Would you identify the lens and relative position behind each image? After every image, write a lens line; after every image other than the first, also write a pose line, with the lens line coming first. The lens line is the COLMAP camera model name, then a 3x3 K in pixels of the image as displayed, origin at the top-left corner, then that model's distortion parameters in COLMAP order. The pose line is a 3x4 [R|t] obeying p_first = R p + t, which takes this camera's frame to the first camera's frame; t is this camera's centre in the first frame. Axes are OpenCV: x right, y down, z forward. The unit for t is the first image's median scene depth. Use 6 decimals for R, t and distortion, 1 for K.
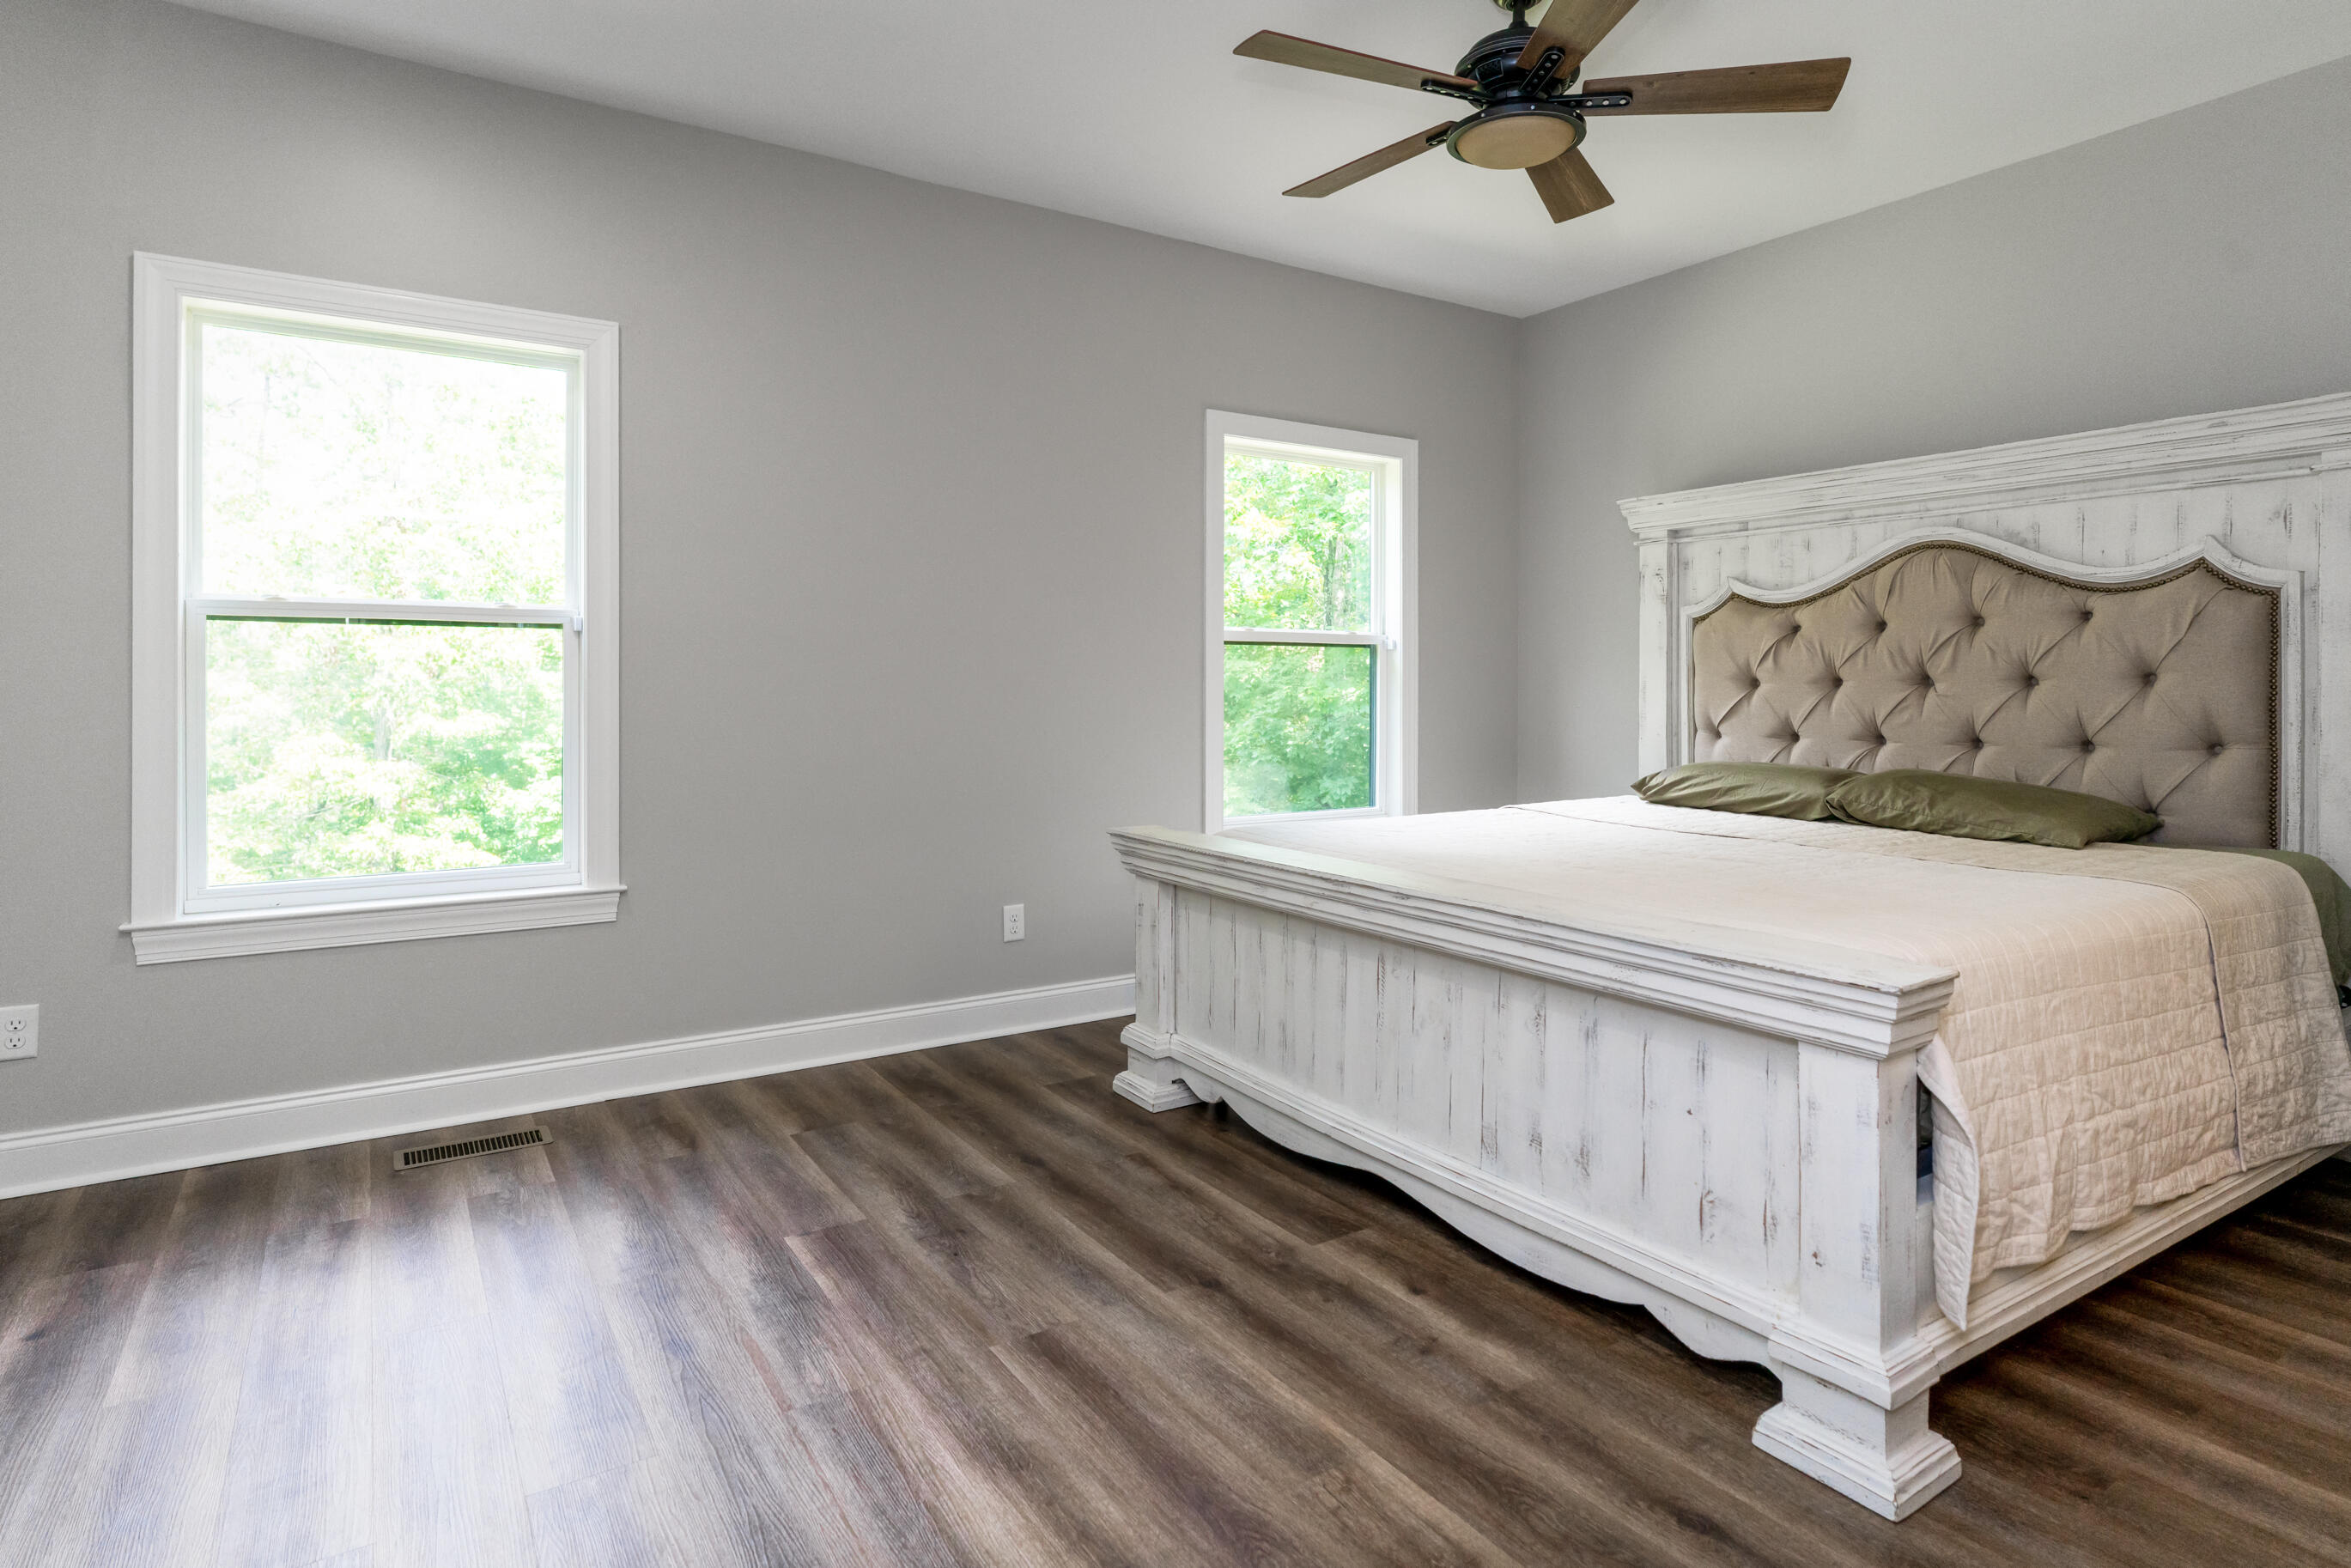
lens RADIAL K [[1246.8, 0, 1165.0], [0, 1246.8, 739.7], [0, 0, 1]] dist [-0.002601, 0.002319]
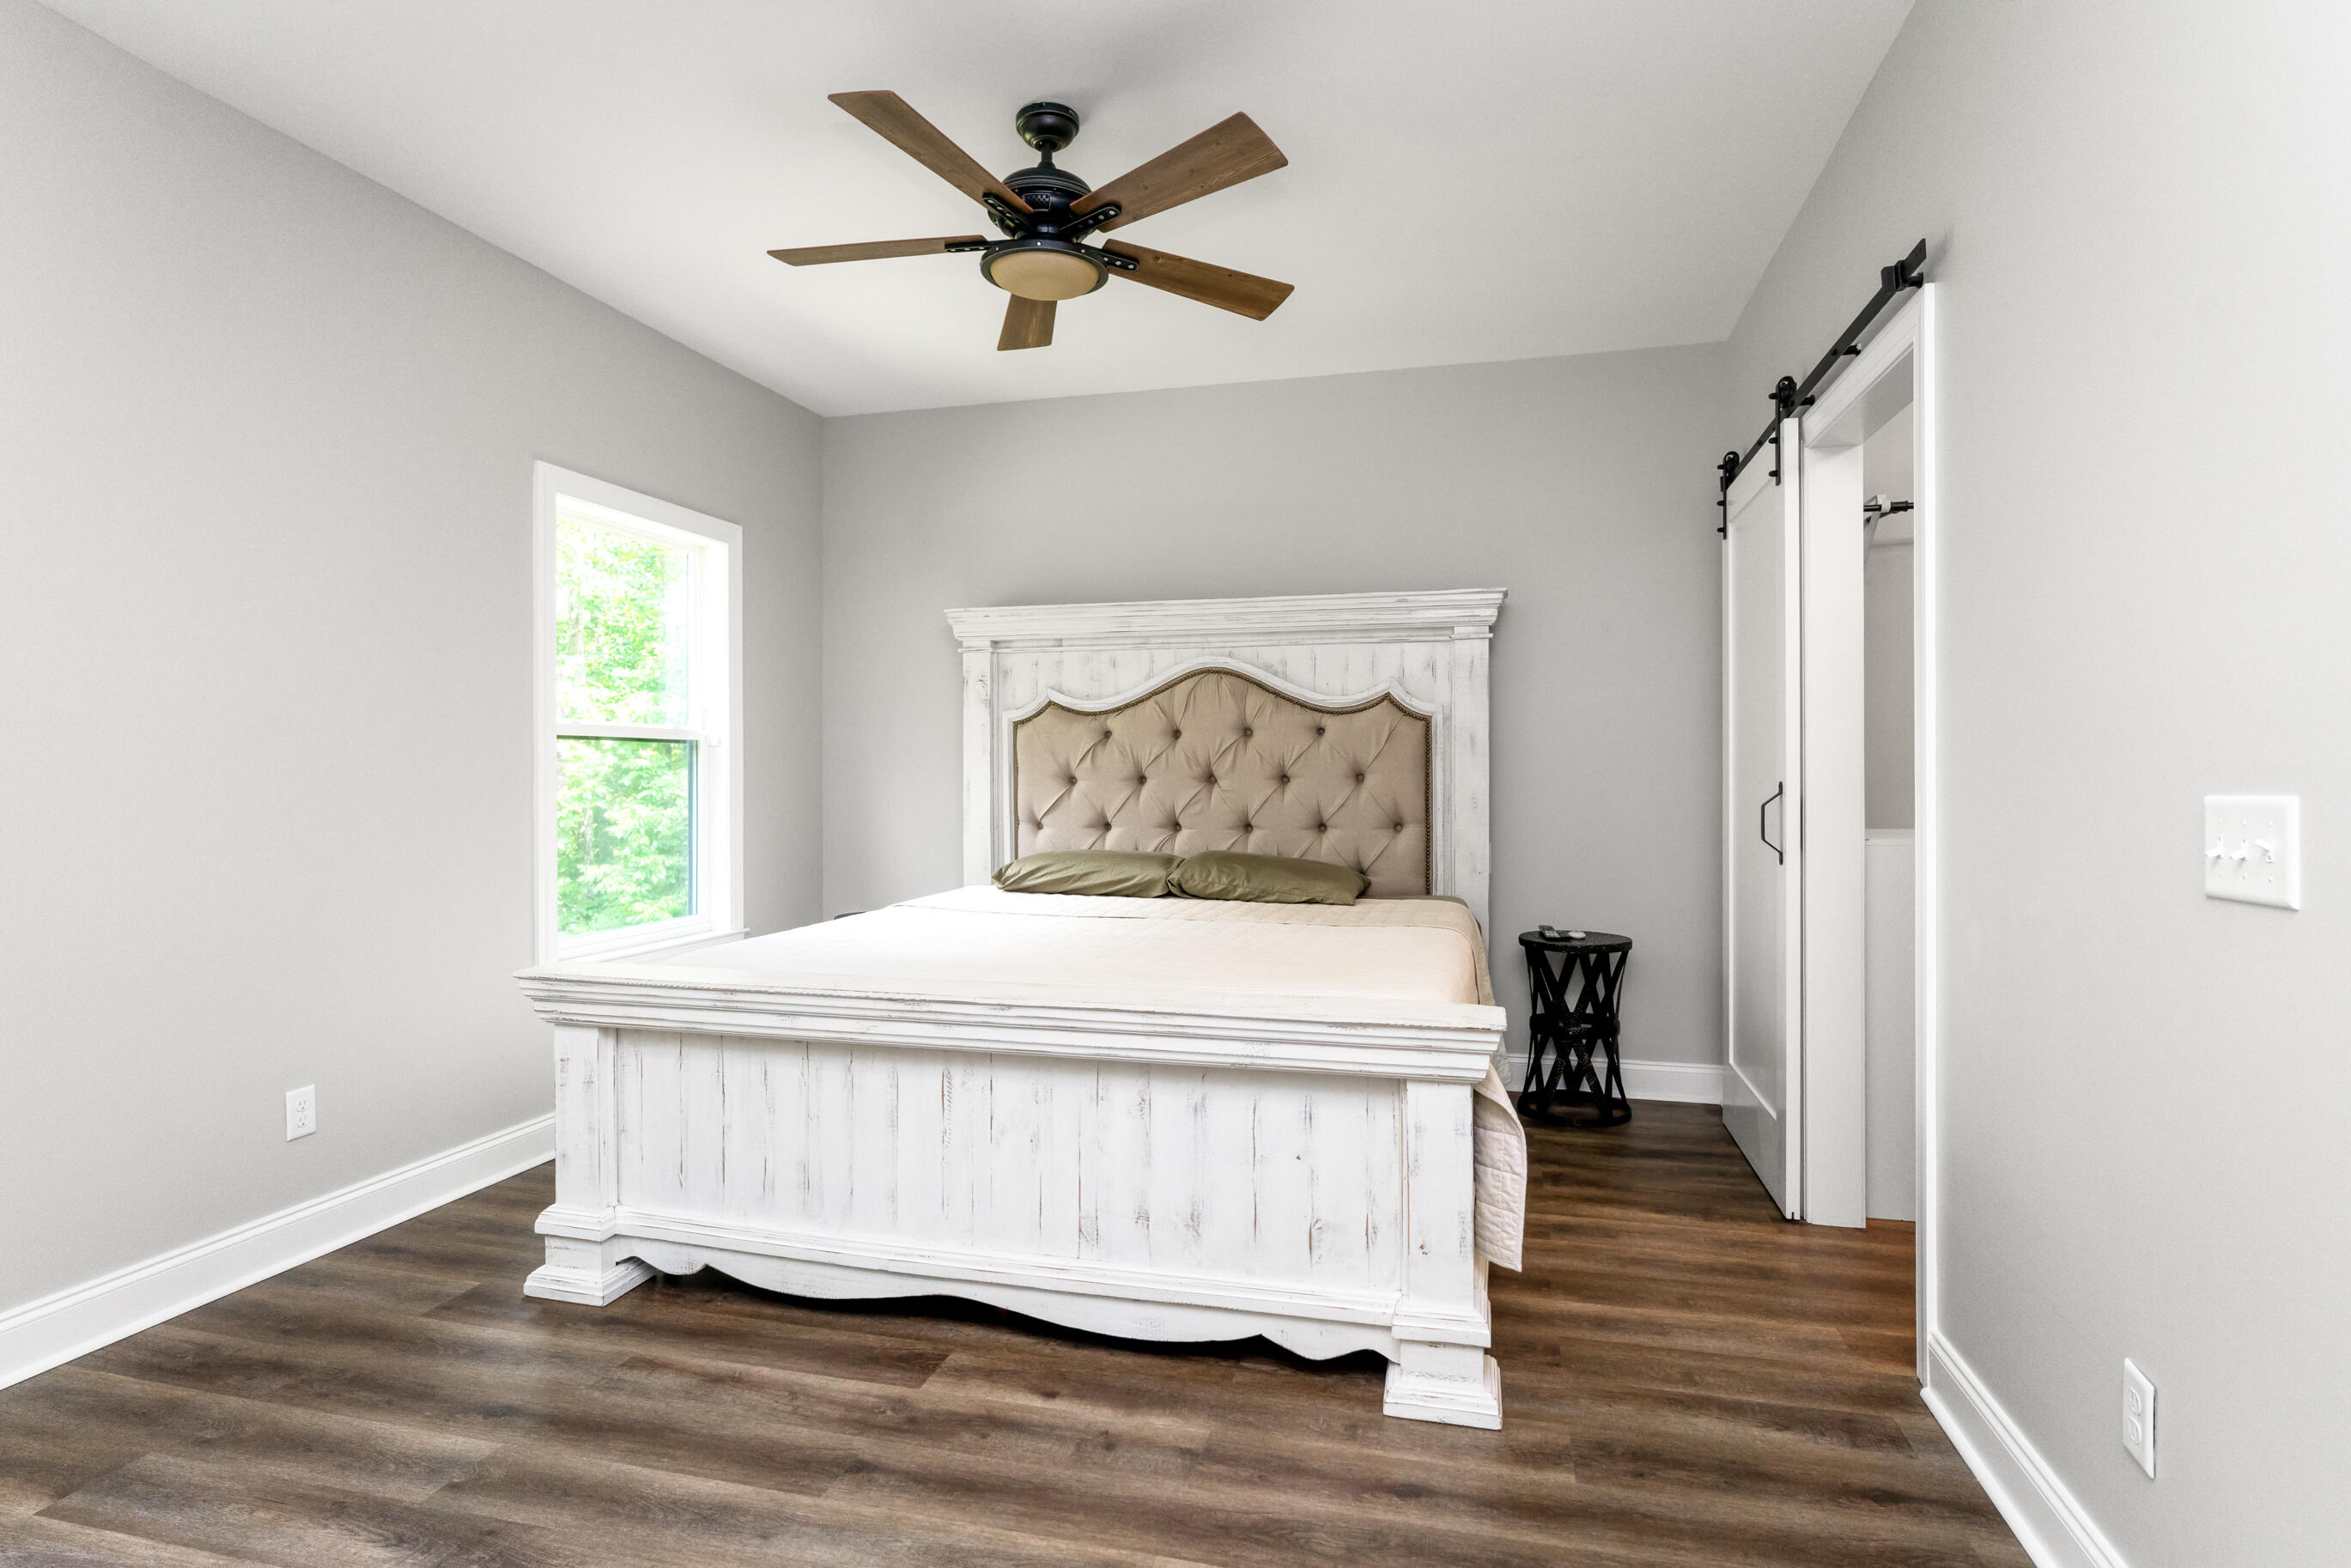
lens RADIAL K [[1215.2, 0, 1169.4], [0, 1215.2, 812.6], [0, 0, 1]] dist [-0.020030, 0.014597]
pose [[0.736588, -0.025721, 0.675852, -0.270157], [0.031302, 0.999502, 0.003923, -0.021588], [-0.675617, 0.018266, 0.737027, 0.145512]]
